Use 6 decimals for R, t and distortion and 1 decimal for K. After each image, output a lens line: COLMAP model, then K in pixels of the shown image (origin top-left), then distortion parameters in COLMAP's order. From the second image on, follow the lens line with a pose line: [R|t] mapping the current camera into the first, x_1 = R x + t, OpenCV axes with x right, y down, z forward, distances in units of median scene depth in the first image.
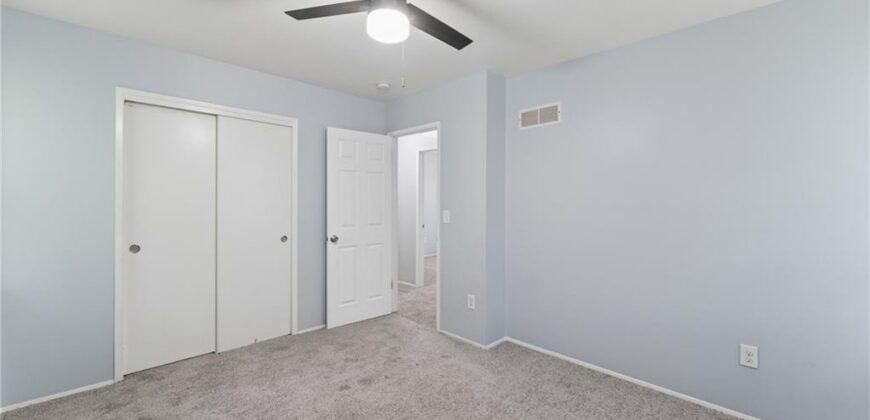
lens RADIAL K [[346.3, 0, 431.6], [0, 346.3, 203.0], [0, 0, 1]] dist [-0.002874, 0.000001]
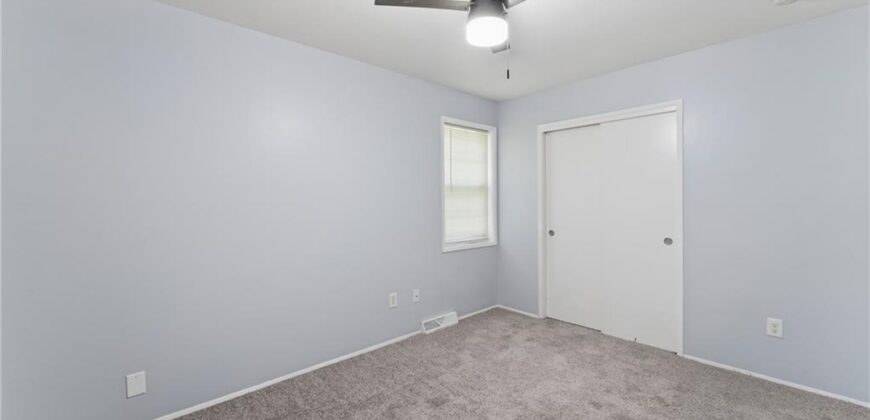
lens RADIAL K [[346.3, 0, 432.8], [0, 346.3, 207.6], [0, 0, 1]] dist [-0.002874, 0.000001]
pose [[-0.020686, 0.022196, -0.999540, 0.580978], [0.010294, 0.999705, 0.021987, -0.011068], [0.999733, -0.009834, -0.020908, 0.523716]]
